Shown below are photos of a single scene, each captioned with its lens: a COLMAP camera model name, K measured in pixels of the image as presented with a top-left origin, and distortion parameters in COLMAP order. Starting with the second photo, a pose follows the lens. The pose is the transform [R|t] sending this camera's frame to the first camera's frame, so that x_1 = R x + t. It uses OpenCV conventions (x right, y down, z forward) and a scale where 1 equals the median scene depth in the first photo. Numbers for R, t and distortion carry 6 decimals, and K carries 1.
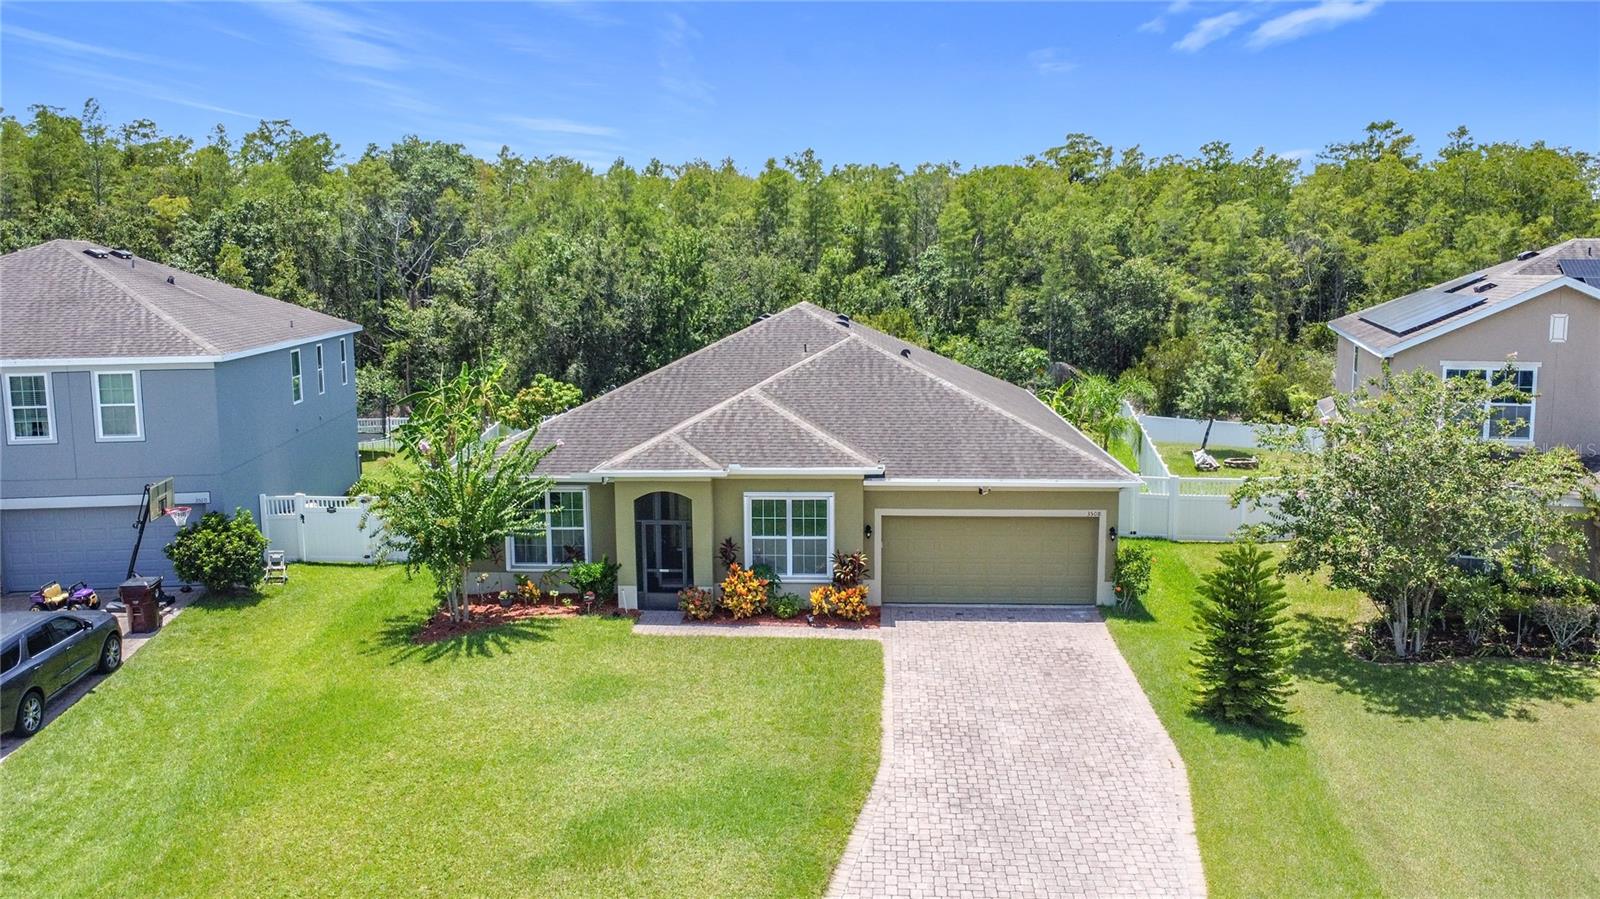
lens RADIAL K [[1179.5, 0, 802.1], [0, 1179.5, 448.8], [0, 0, 1]] dist [-0.036318, -0.000237]
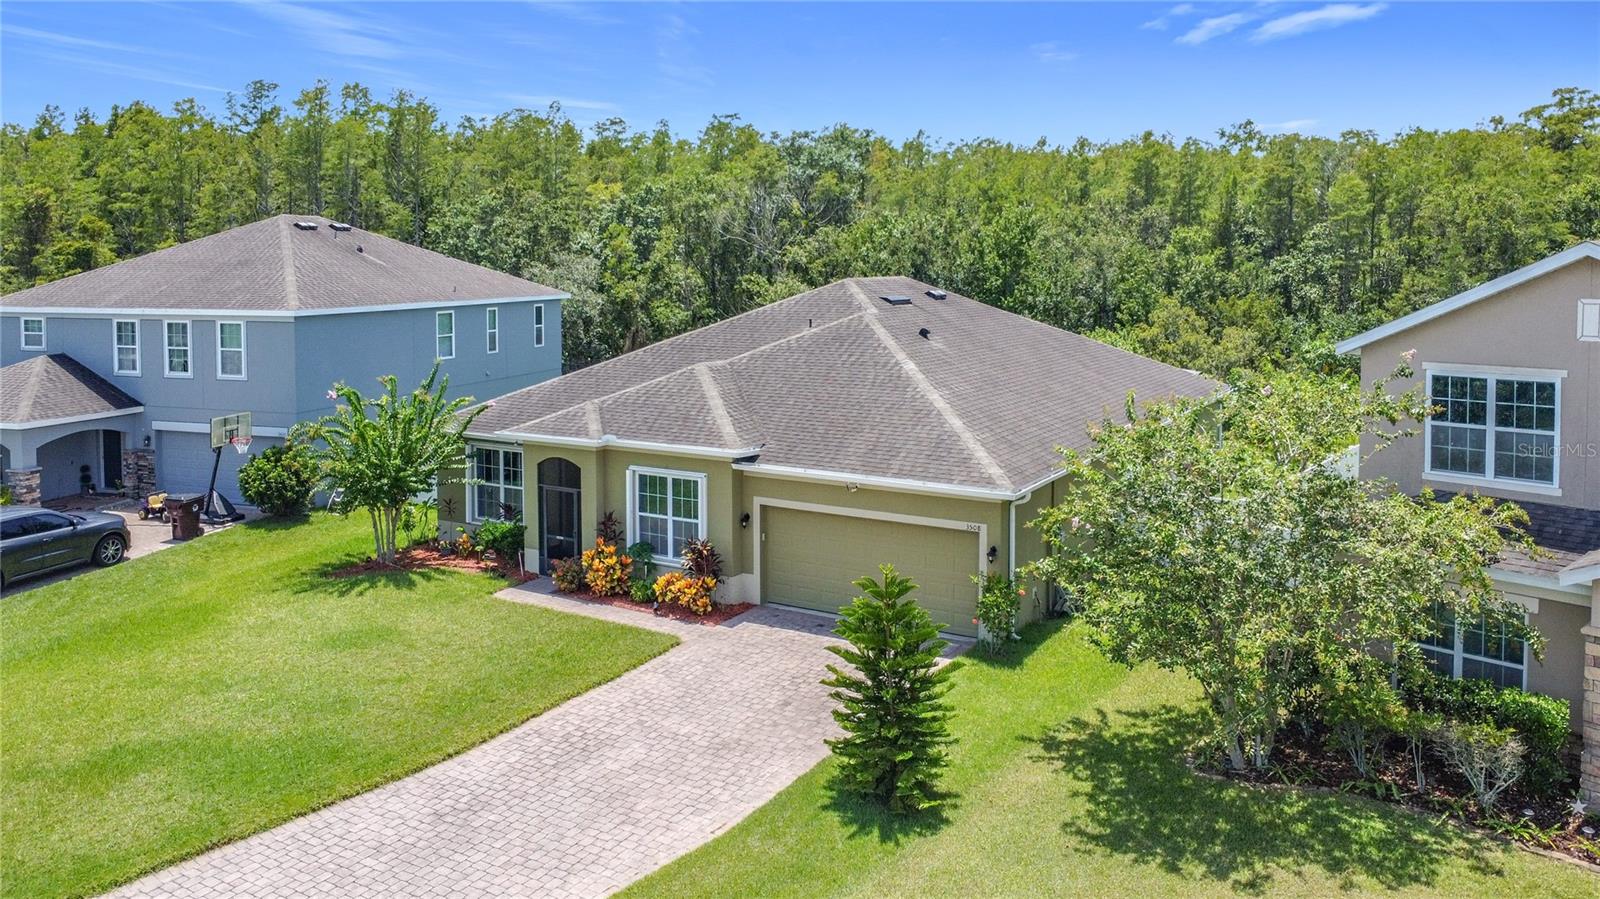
lens RADIAL K [[1188.9, 0, 813.2], [0, 1188.9, 317.8], [0, 0, 1]] dist [-0.009175, -0.007316]
pose [[0.892120, 0.029537, -0.450832, 0.526025], [-0.073147, 0.994138, -0.079613, -0.017363], [0.445838, 0.104001, 0.889051, 0.183957]]
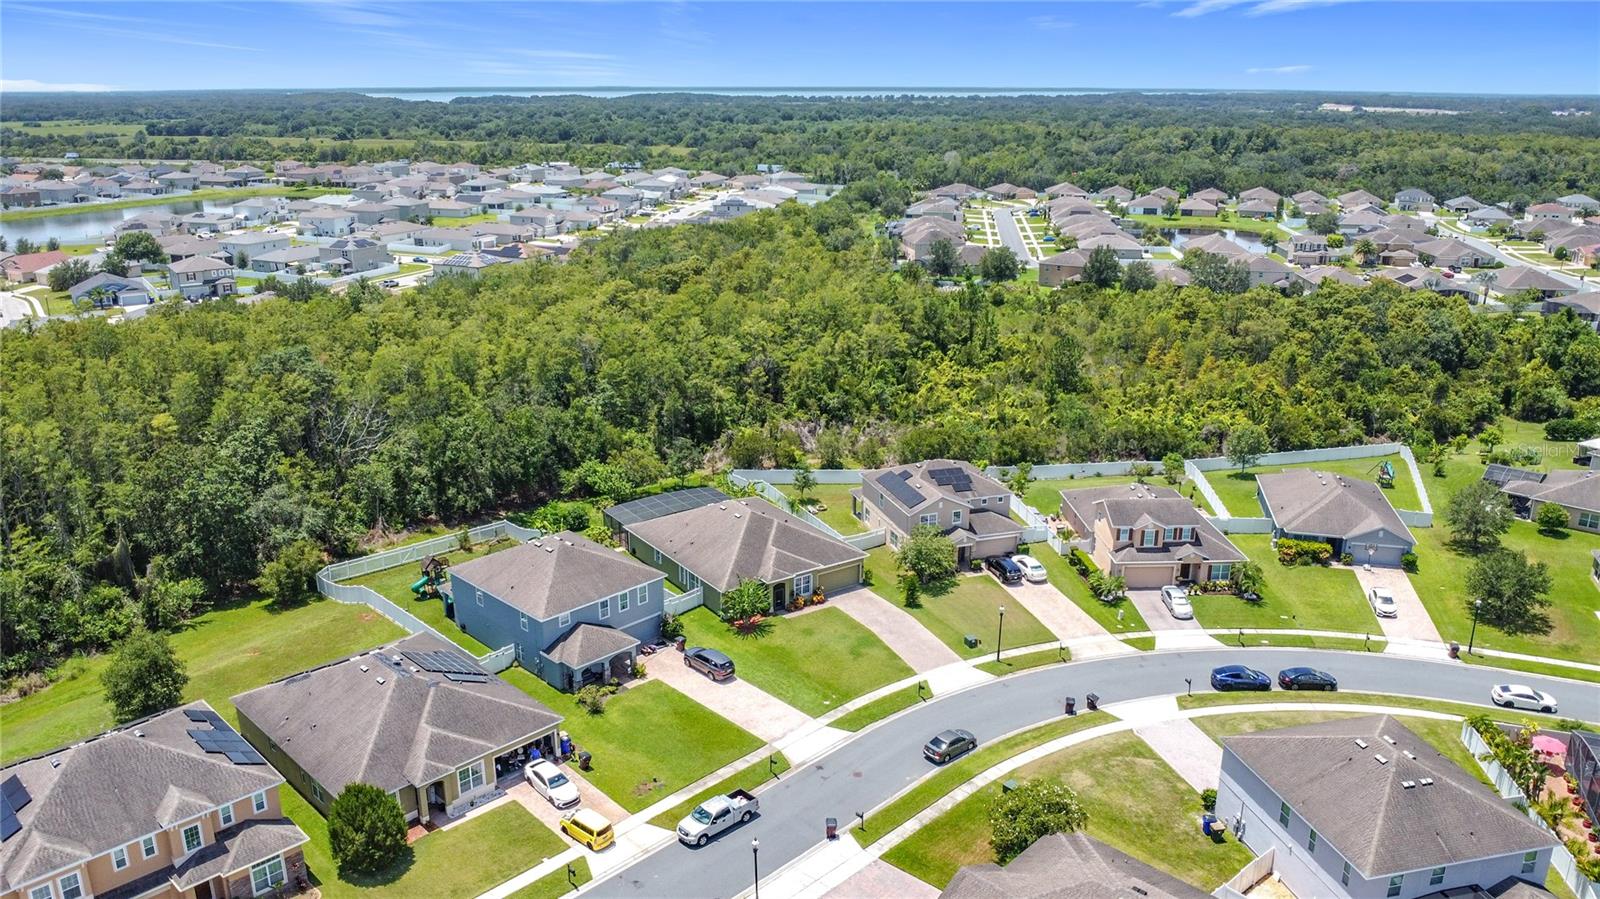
lens RADIAL K [[1164.7, 0, 800.0], [0, 1164.7, 449.5], [0, 0, 1]] dist [-0.039311, -0.005323]
pose [[0.789258, -0.174990, 0.588600, -2.349306], [0.085268, 0.980482, 0.177159, -1.123918], [-0.608112, -0.089636, 0.788774, -2.181299]]
